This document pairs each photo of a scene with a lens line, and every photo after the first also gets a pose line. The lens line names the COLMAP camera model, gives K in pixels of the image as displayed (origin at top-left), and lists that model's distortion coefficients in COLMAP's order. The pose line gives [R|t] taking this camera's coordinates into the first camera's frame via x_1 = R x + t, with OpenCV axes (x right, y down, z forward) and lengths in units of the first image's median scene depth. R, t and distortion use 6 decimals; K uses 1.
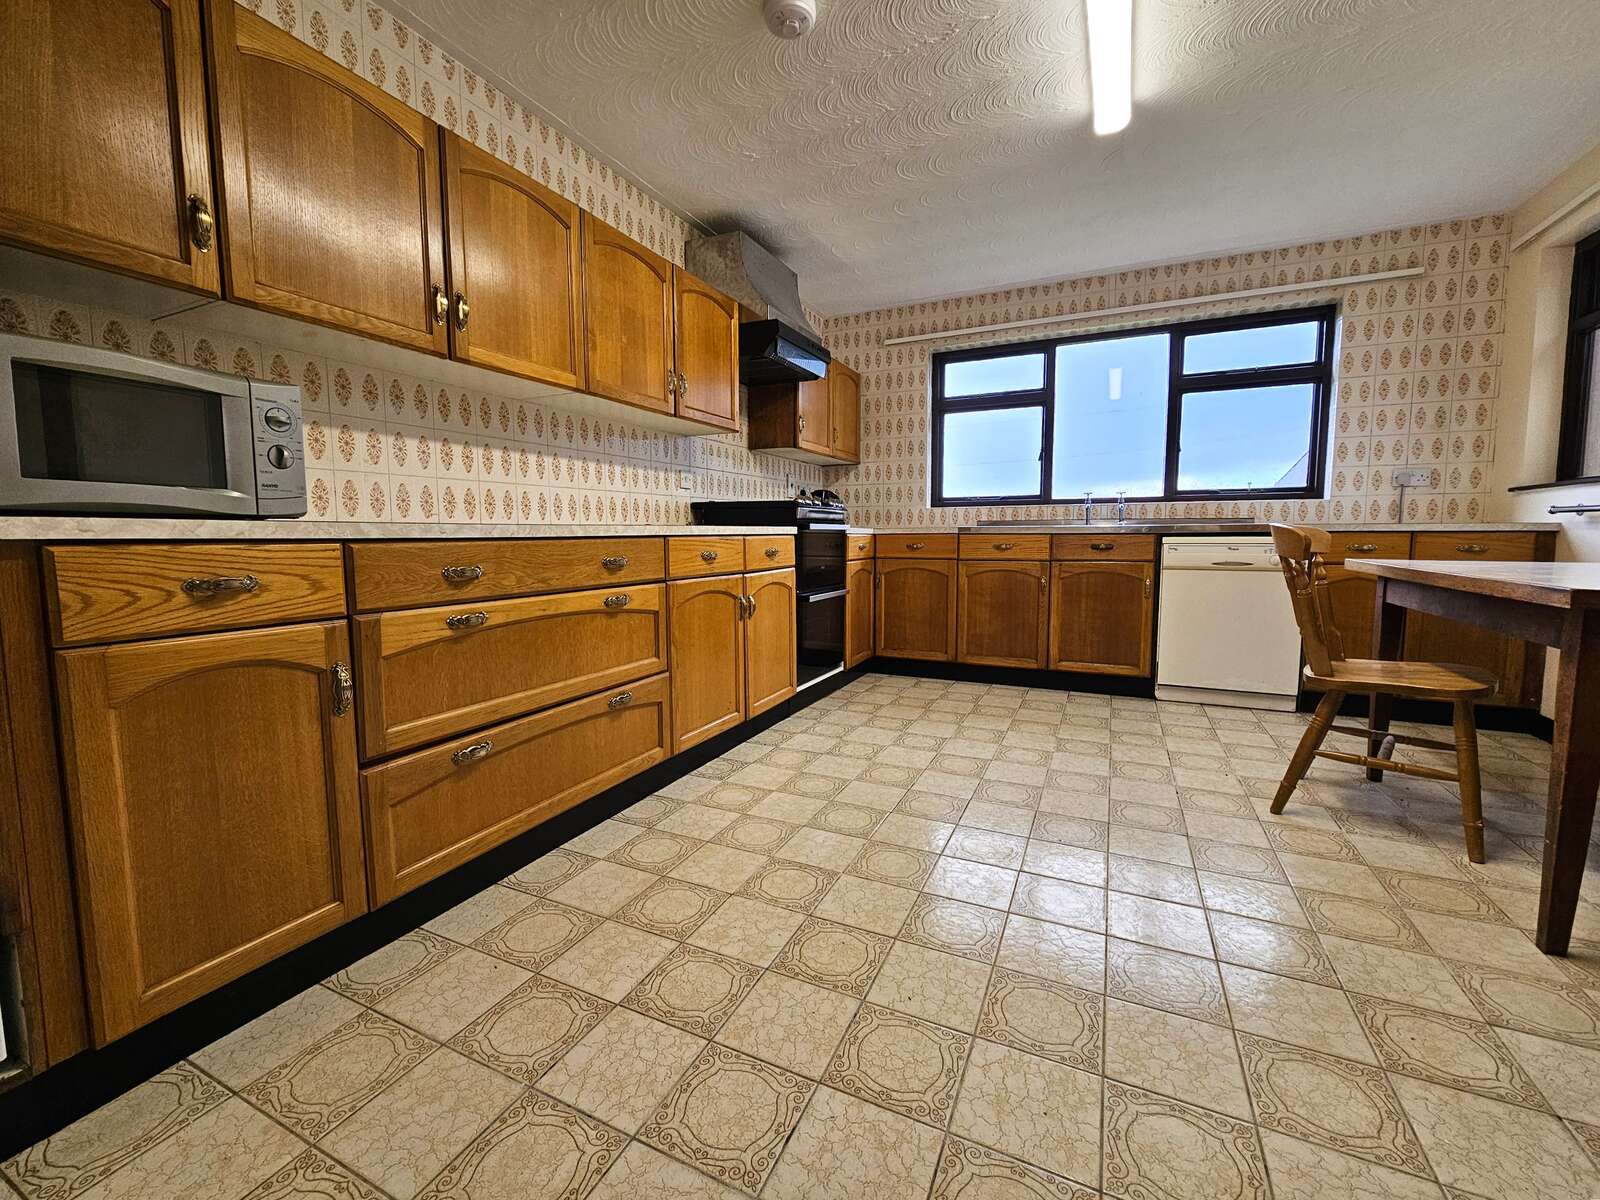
lens RADIAL K [[662.2, 0, 788.2], [0, 662.2, 591.8], [0, 0, 1]] dist [-0.002783, -0.000738]
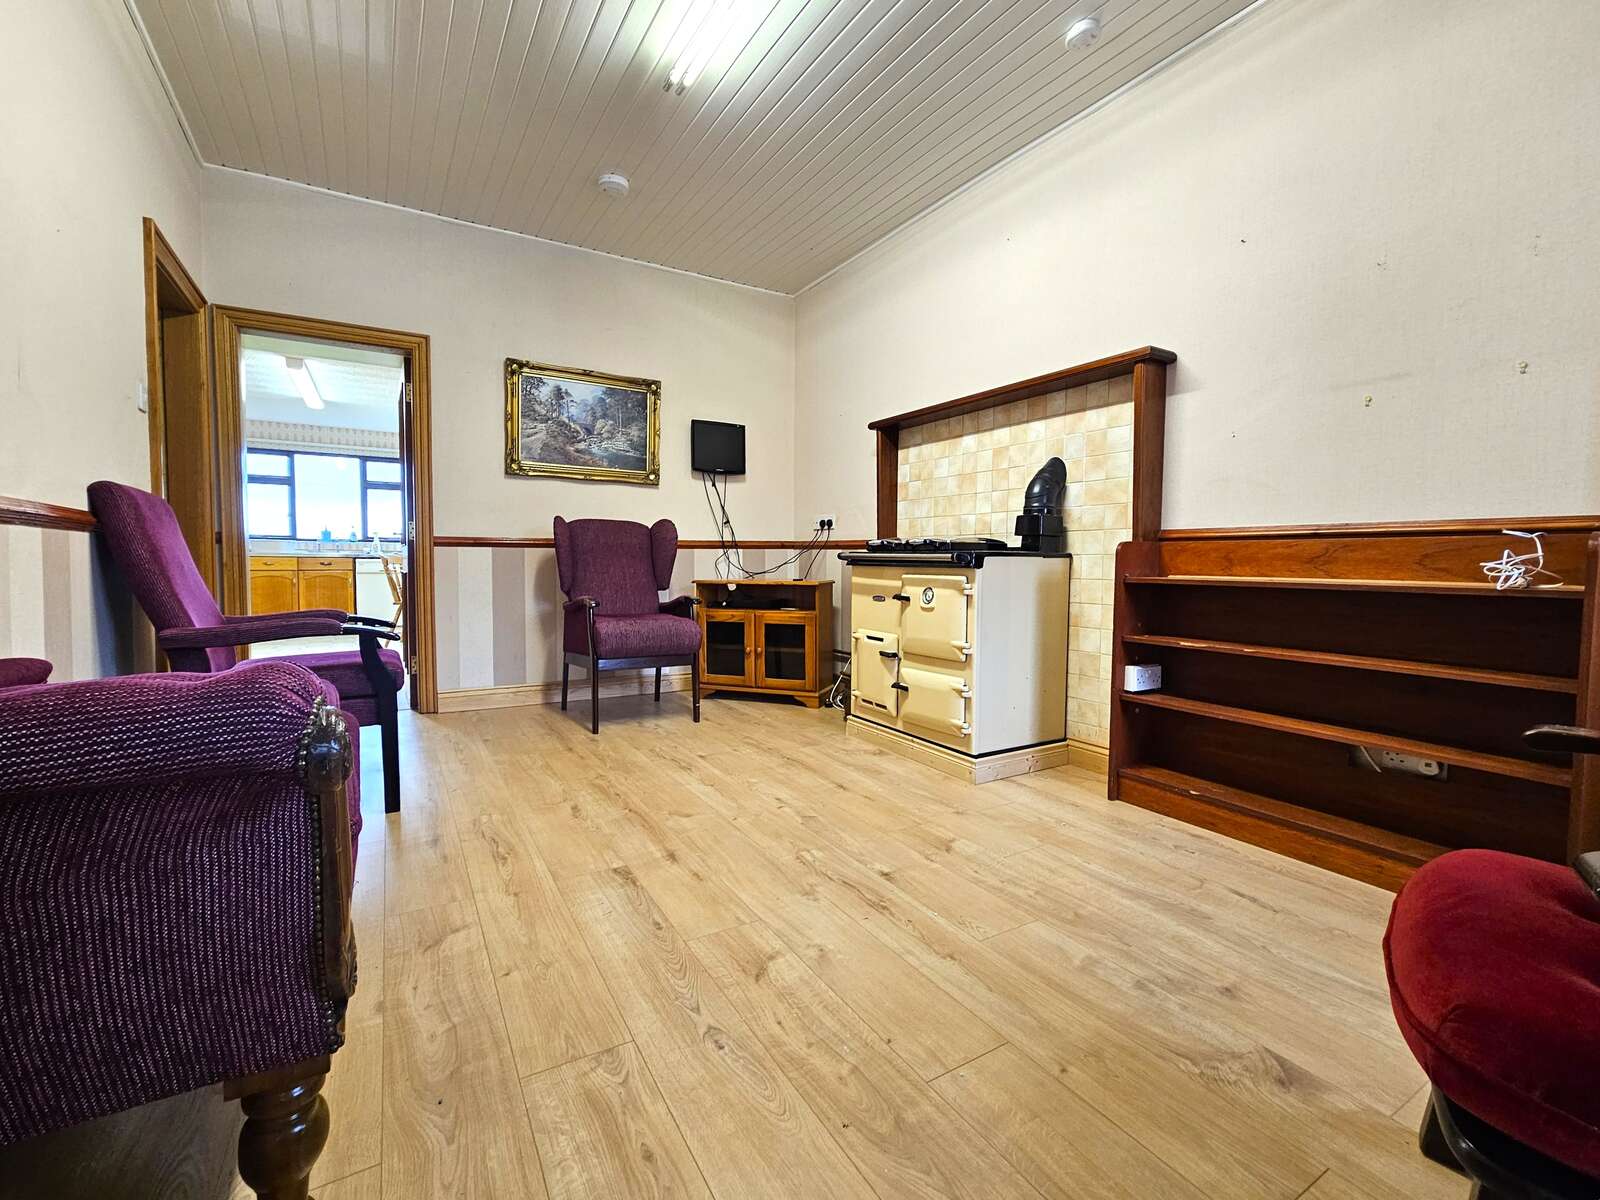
lens RADIAL K [[662.2, 0, 788.2], [0, 662.2, 591.8], [0, 0, 1]] dist [-0.002783, -0.000738]
pose [[0.538150, -0.034471, 0.842144, -0.626651], [0.064348, 0.997927, -0.000272, 0.145033], [-0.840389, 0.054337, 0.539252, -1.683641]]
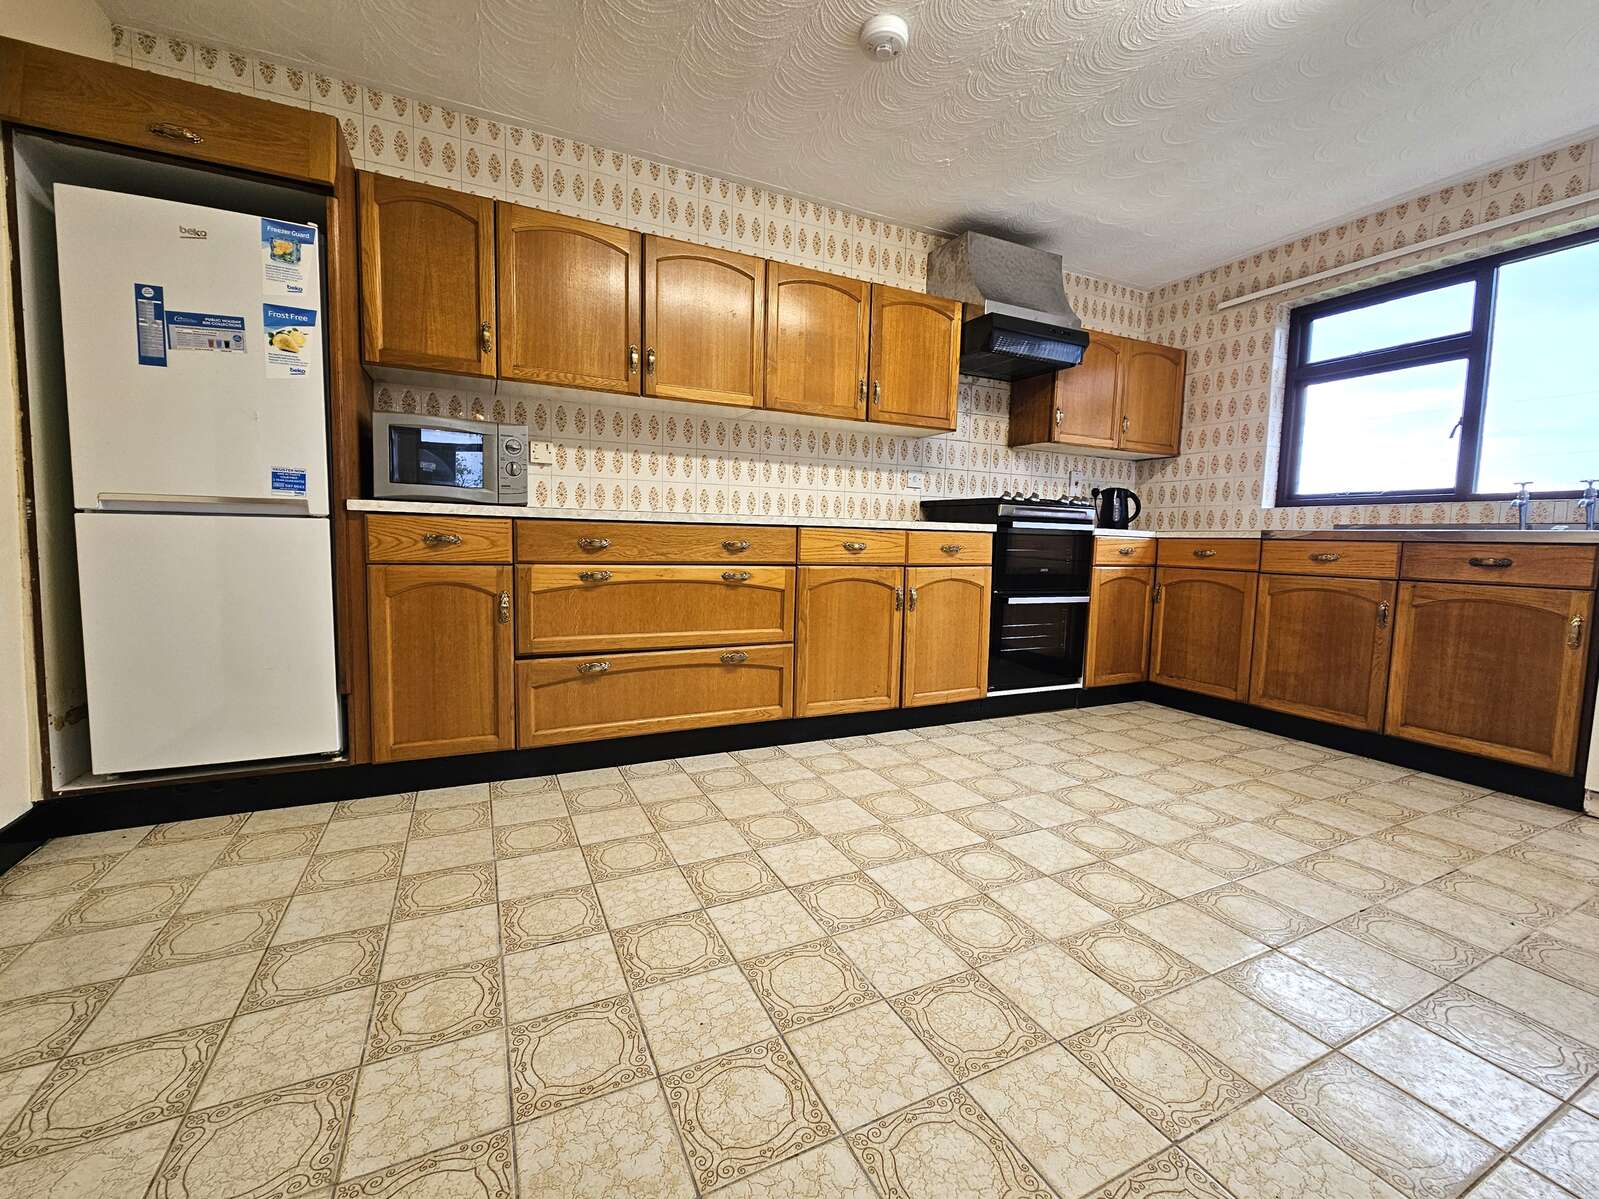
lens RADIAL K [[661.8, 0, 787.7], [0, 661.8, 591.3], [0, 0, 1]] dist [-0.002783, -0.000738]
pose [[0.780595, 0.074861, -0.620538, 0.427178], [-0.083212, 0.996411, 0.015530, 0.010540], [0.619474, 0.039514, 0.784022, 0.067304]]
